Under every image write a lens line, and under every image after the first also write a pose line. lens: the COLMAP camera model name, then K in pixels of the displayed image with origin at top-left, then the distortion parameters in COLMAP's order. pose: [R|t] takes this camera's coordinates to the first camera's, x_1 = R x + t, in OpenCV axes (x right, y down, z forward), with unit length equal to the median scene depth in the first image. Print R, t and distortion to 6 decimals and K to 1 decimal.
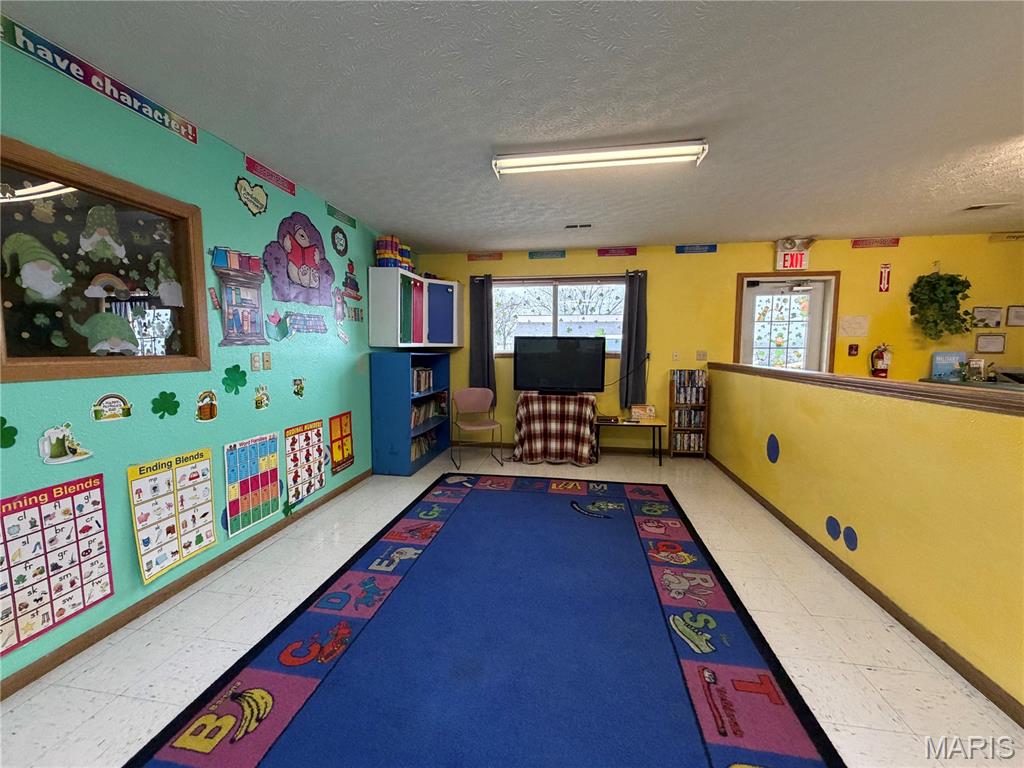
lens RADIAL K [[409.0, 0, 510.1], [0, 409.0, 383.5], [0, 0, 1]] dist [-0.000107, 0.000262]
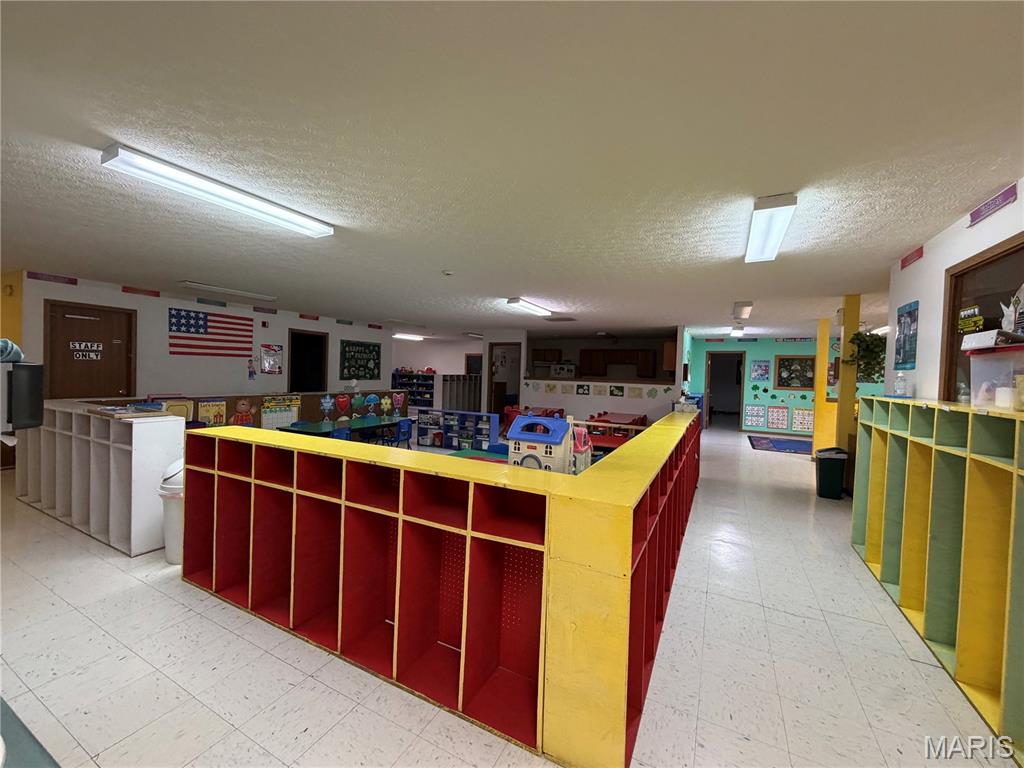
lens RADIAL K [[409.0, 0, 510.1], [0, 409.0, 383.5], [0, 0, 1]] dist [-0.000107, 0.000262]
pose [[-0.313449, 0.014229, -0.949498, 3.555656], [-0.113480, 0.992161, 0.052330, 0.021208], [0.942800, 0.124152, -0.309377, -0.594253]]
